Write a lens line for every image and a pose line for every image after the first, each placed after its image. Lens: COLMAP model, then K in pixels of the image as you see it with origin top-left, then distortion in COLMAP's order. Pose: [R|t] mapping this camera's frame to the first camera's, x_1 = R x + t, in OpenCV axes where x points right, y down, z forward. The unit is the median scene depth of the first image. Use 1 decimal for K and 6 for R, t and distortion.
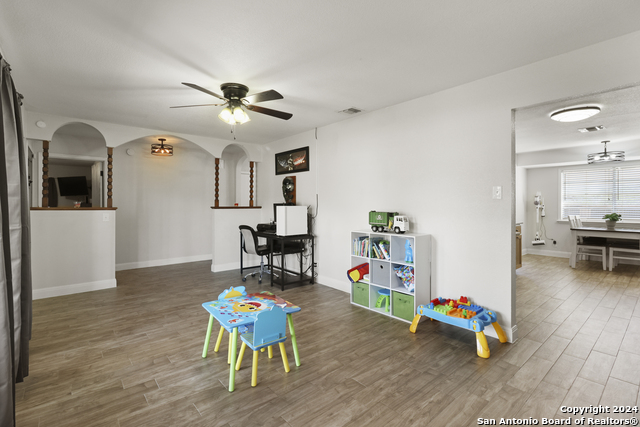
lens RADIAL K [[298.2, 0, 316.5], [0, 298.2, 207.8], [0, 0, 1]] dist [-0.000268, -0.000980]
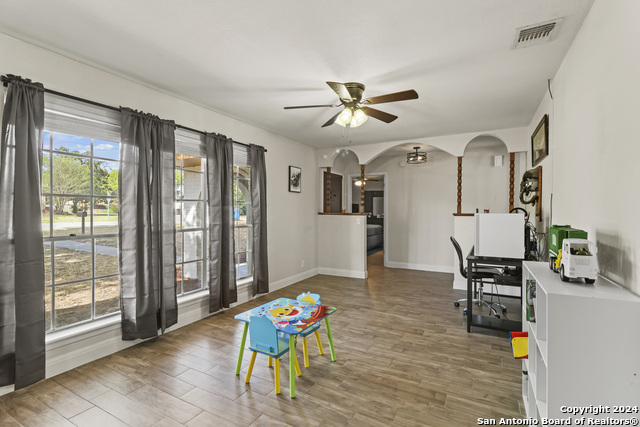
lens RADIAL K [[298.2, 0, 321.8], [0, 298.2, 214.7], [0, 0, 1]] dist [-0.000268, -0.000980]
pose [[0.364053, 0.012110, -0.931299, 0.564470], [-0.009457, 0.999912, 0.009305, -0.007461], [0.931330, 0.005420, 0.364136, 0.555260]]
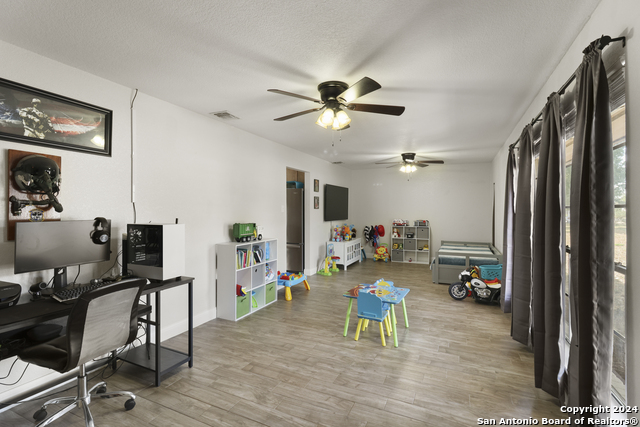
lens RADIAL K [[298.2, 0, 323.4], [0, 298.2, 212.4], [0, 0, 1]] dist [-0.000268, -0.000980]
pose [[-0.430686, -0.007863, 0.902468, -1.024826], [0.007067, 0.999902, 0.012084, -0.044954], [-0.902474, 0.011582, -0.430588, 1.366966]]
